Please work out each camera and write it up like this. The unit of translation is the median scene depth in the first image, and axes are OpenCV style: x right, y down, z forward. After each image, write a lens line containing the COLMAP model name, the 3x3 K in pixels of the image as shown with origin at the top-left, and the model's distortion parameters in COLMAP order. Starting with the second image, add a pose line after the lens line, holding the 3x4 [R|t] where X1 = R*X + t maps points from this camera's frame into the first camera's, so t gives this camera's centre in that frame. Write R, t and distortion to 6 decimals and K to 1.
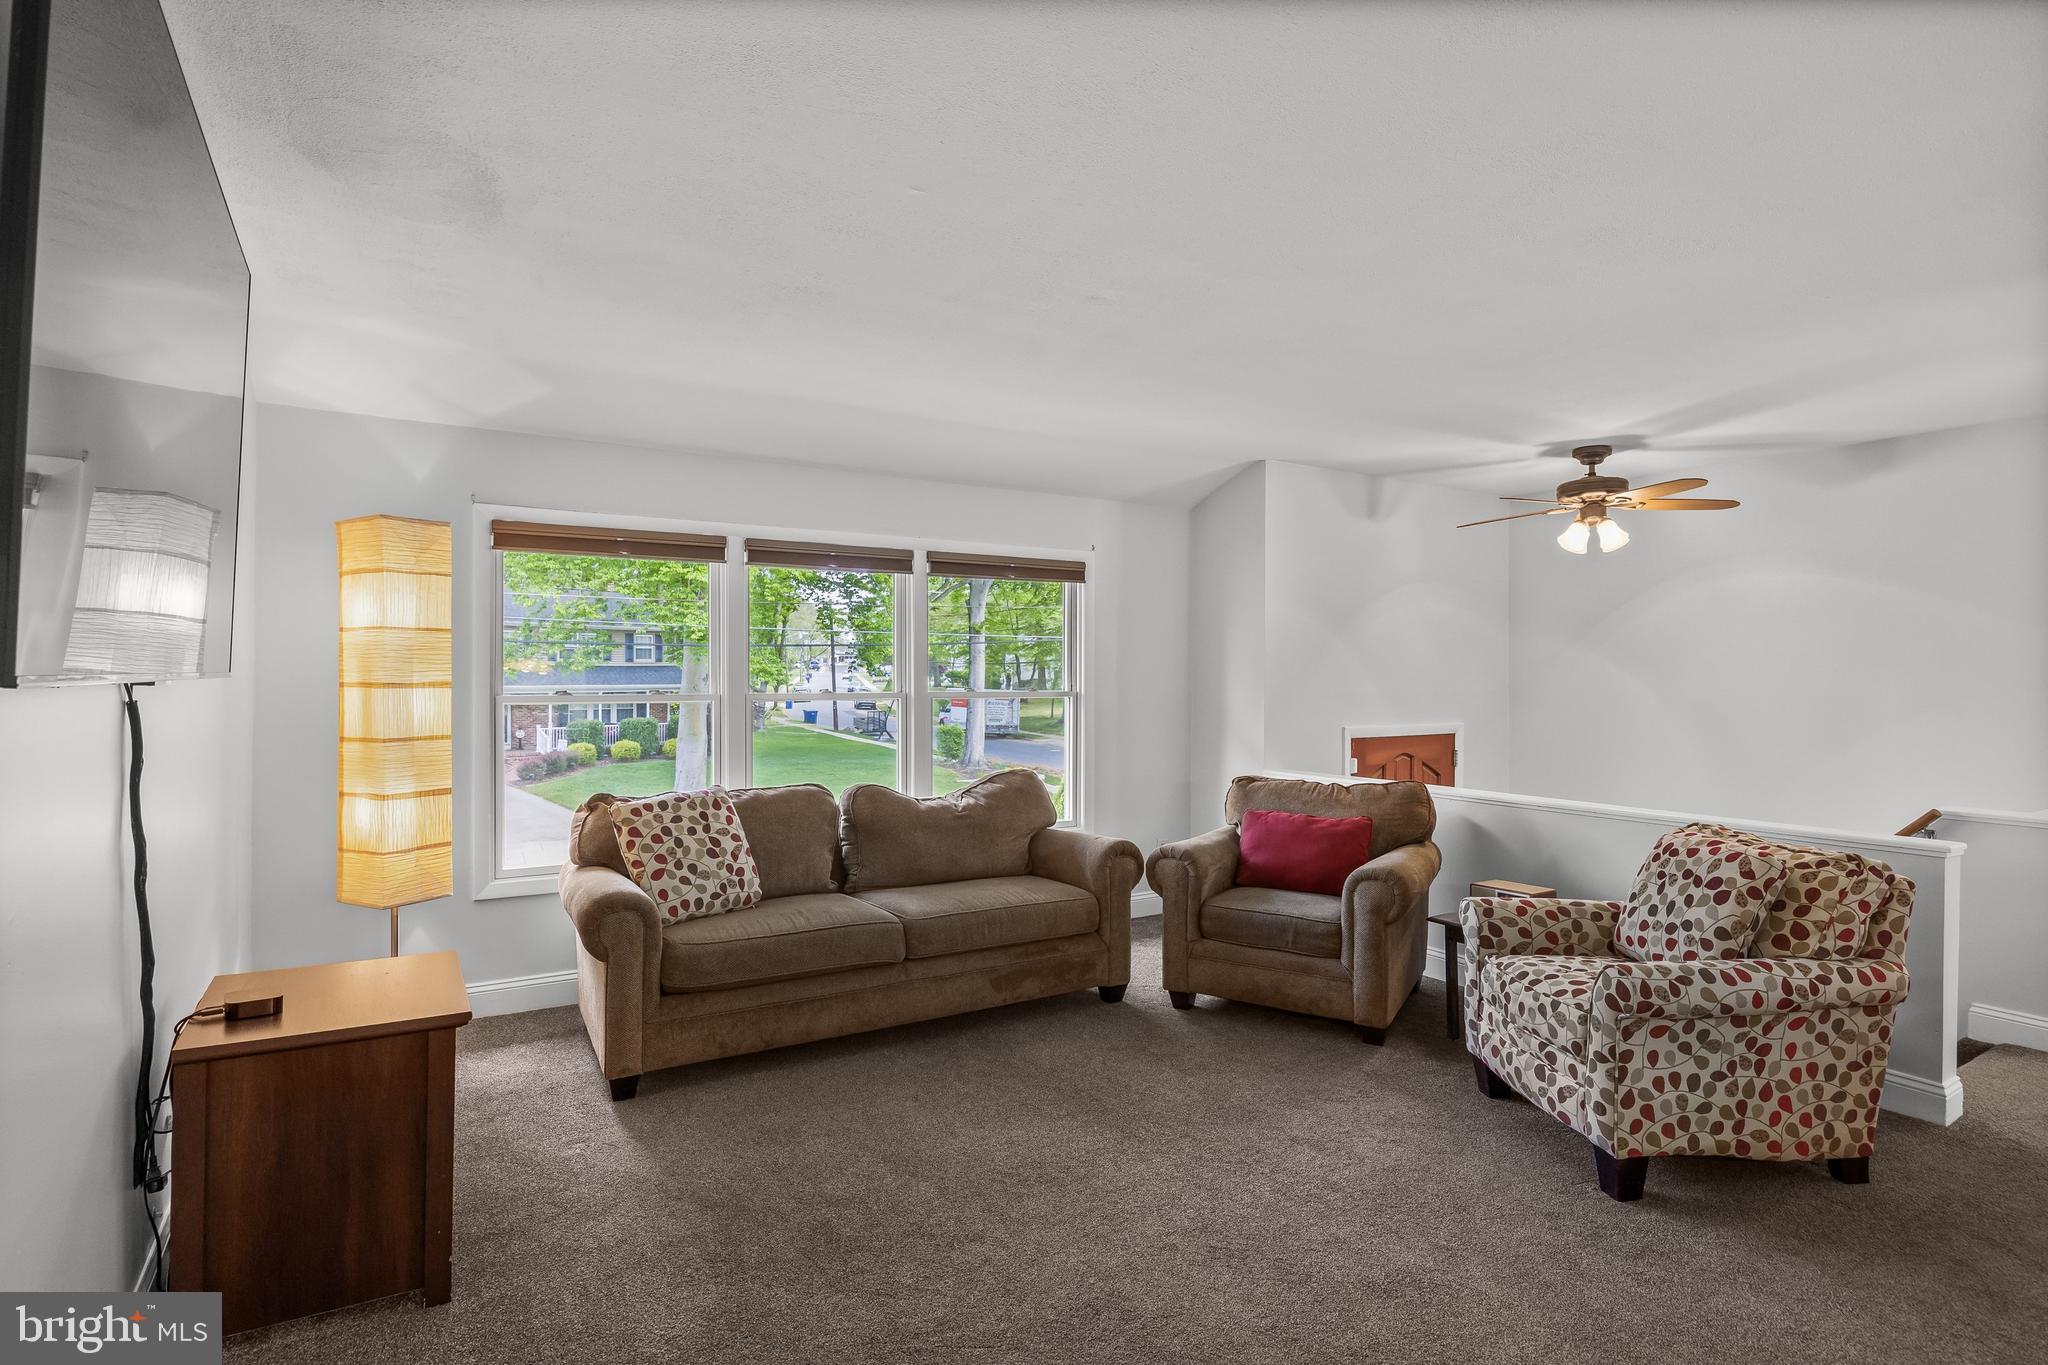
lens RADIAL K [[1444.6, 0, 1024.0], [0, 1444.6, 682.5], [0, 0, 1]] dist [-0.027922, 0.003656]
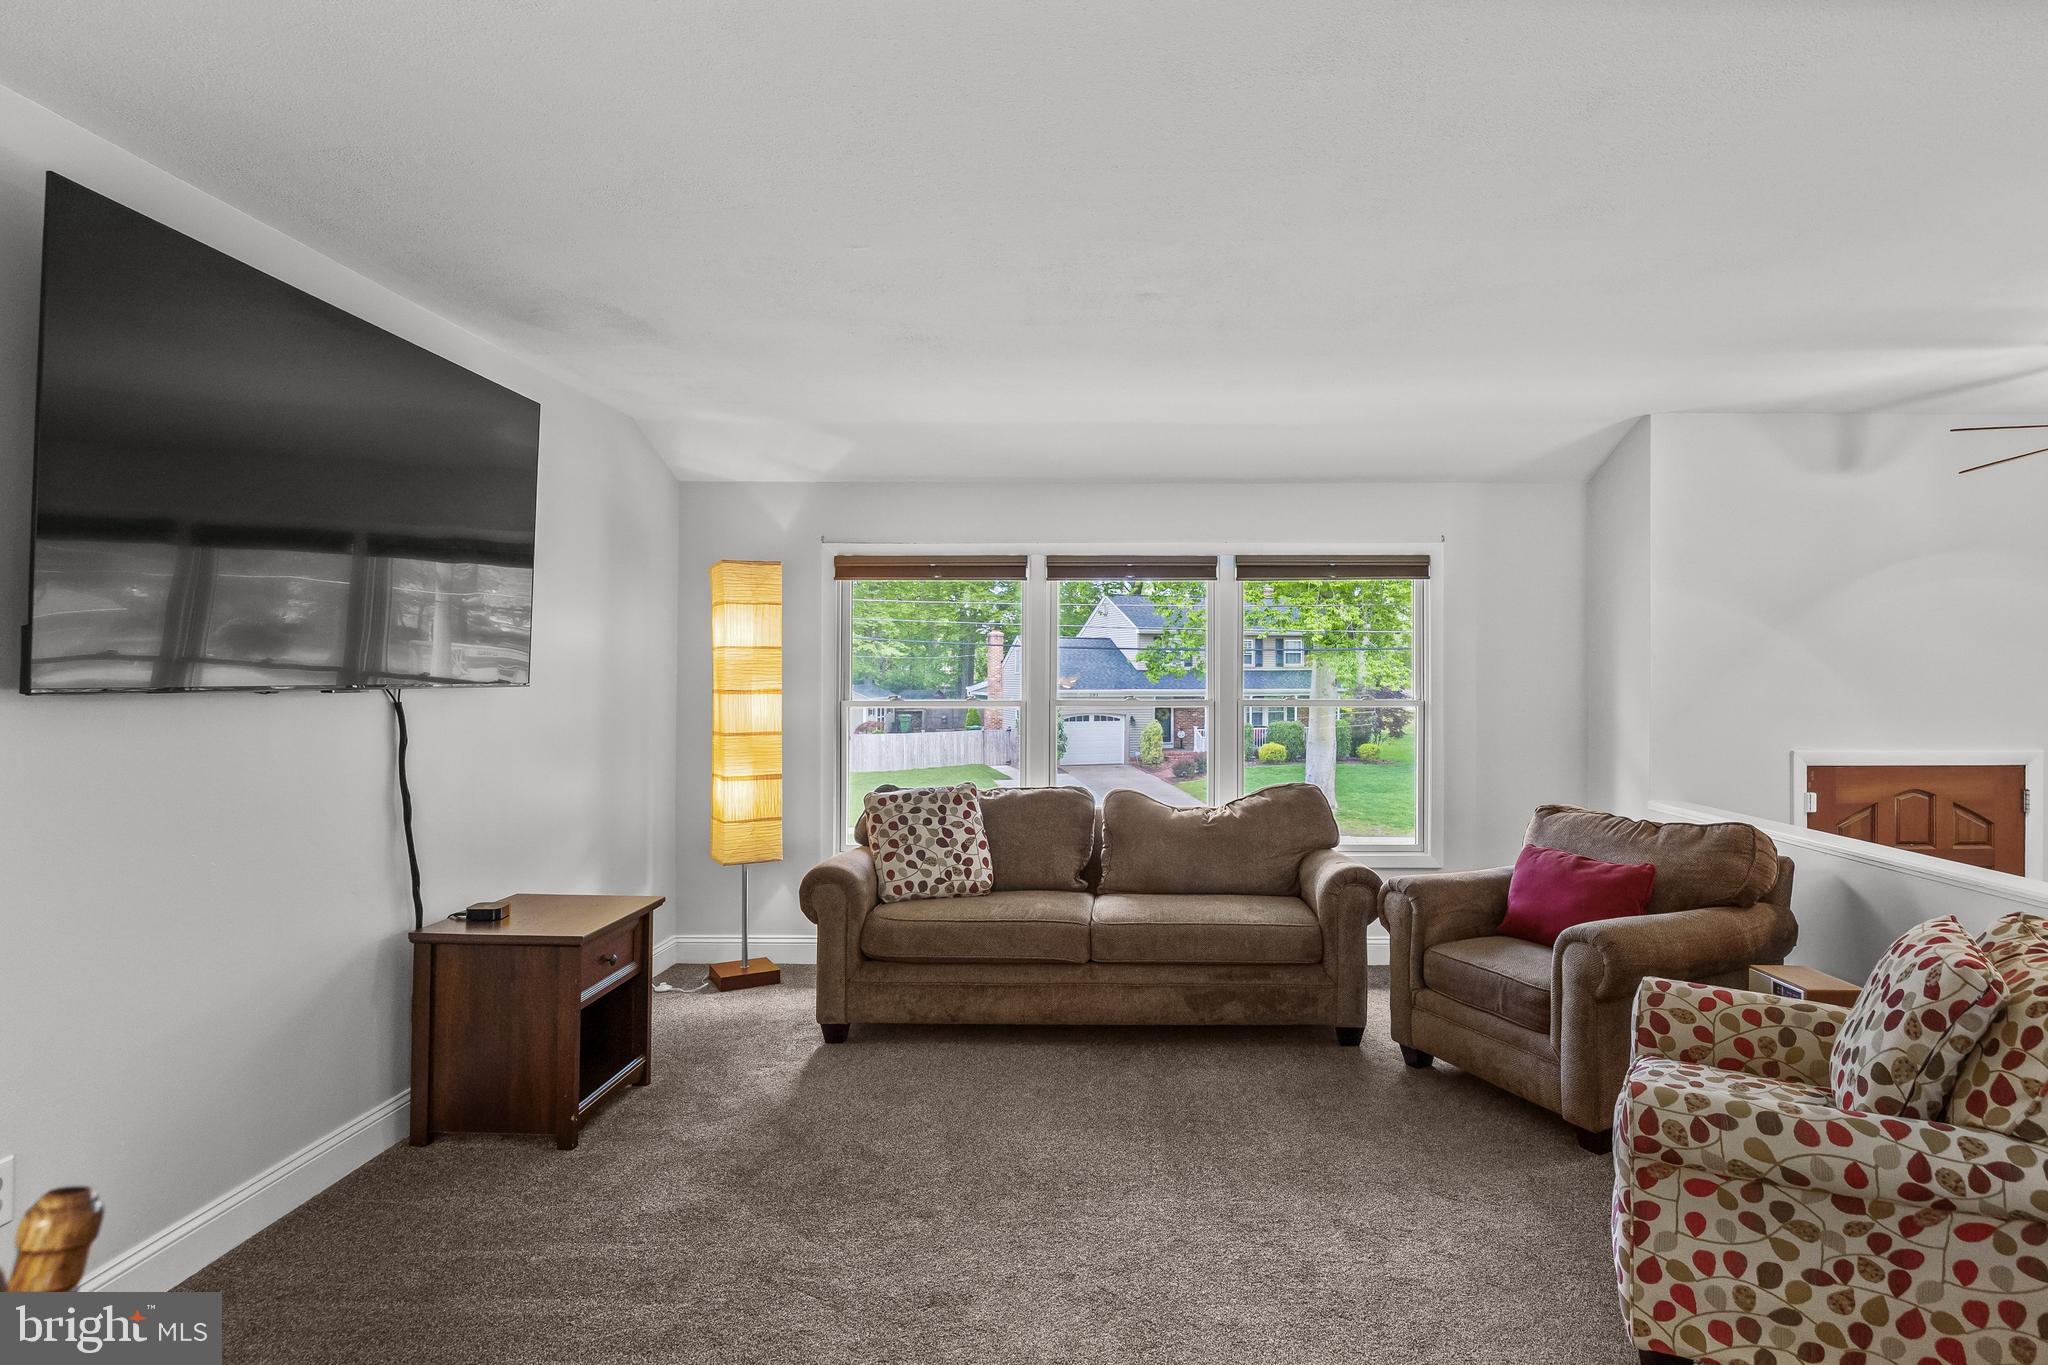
lens RADIAL K [[1501.2, 0, 1024.2], [0, 1501.2, 673.6], [0, 0, 1]] dist [-0.028700, 0.003128]
pose [[0.713206, -0.003120, -0.700947, 0.646684], [-0.000582, 0.999987, -0.005043, -0.007233], [0.700954, 0.004005, 0.713195, 0.212198]]
